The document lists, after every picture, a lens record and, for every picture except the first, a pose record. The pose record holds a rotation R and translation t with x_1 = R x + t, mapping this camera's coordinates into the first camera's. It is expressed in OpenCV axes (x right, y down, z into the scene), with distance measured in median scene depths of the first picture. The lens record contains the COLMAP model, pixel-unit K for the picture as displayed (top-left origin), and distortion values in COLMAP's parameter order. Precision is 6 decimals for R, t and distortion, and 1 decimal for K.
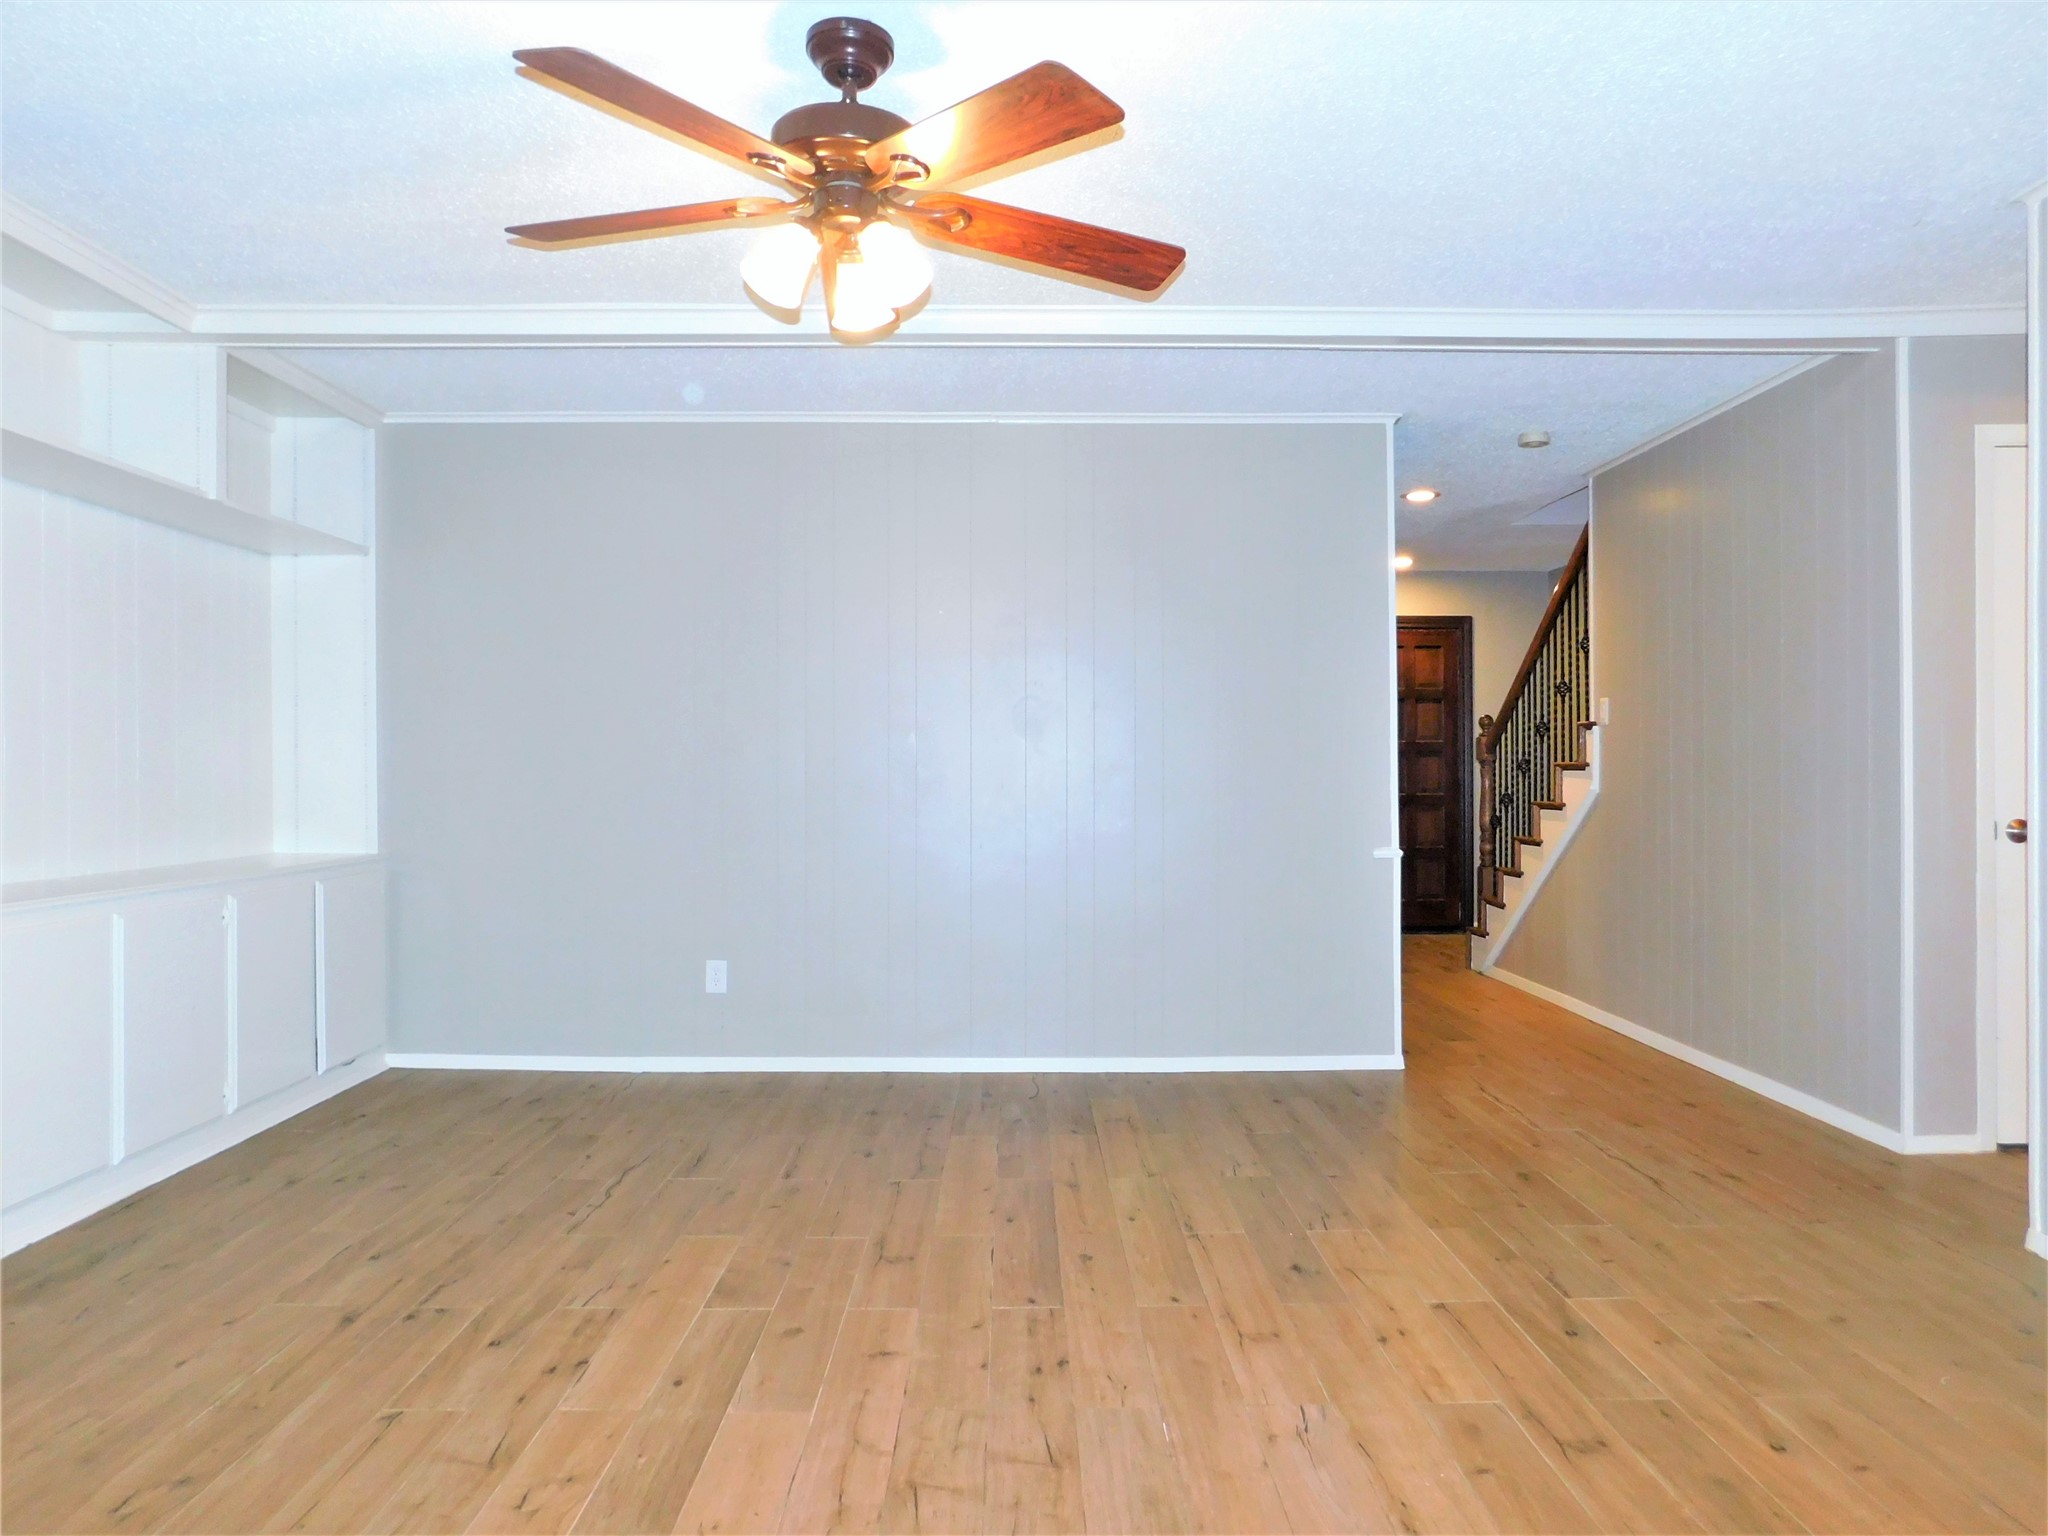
lens RADIAL K [[1361.0, 0, 1033.3], [0, 1361.0, 765.6], [0, 0, 1]] dist [-0.056126, 0.044725]
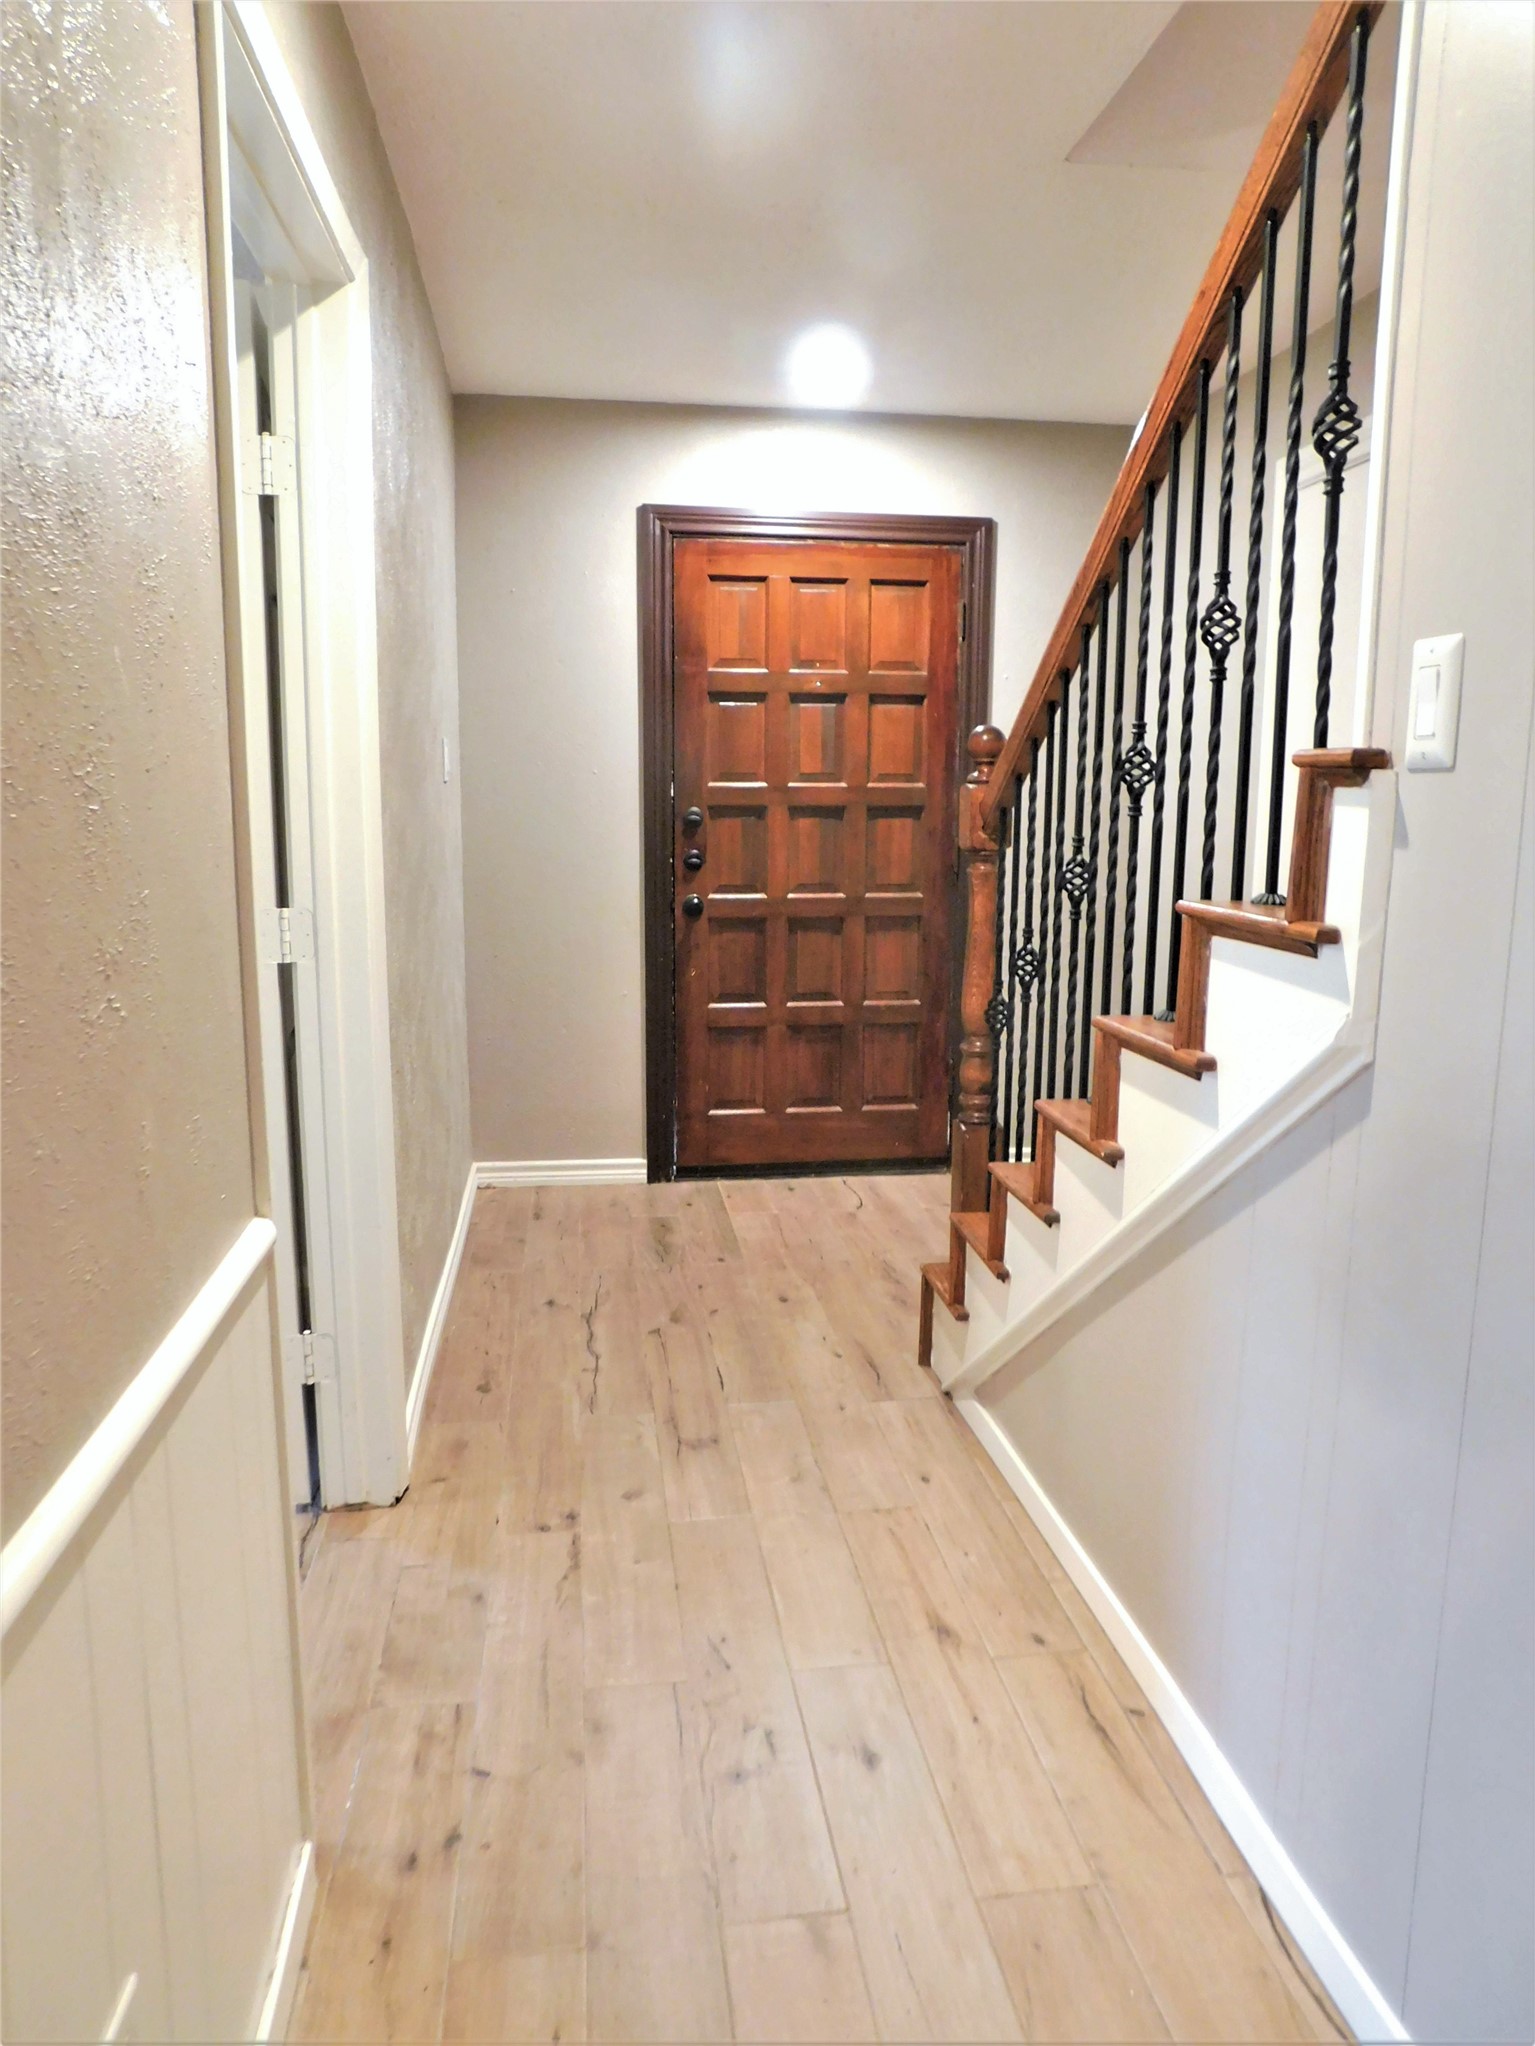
lens RADIAL K [[1359.7, 0, 765.8], [0, 1359.7, 1019.6], [0, 0, 1]] dist [-0.056126, 0.044725]
pose [[0.993664, -0.009441, 0.111995, 0.252884], [-0.009802, 0.985389, 0.170035, -0.022690], [-0.111963, -0.170055, 0.979053, 0.686535]]
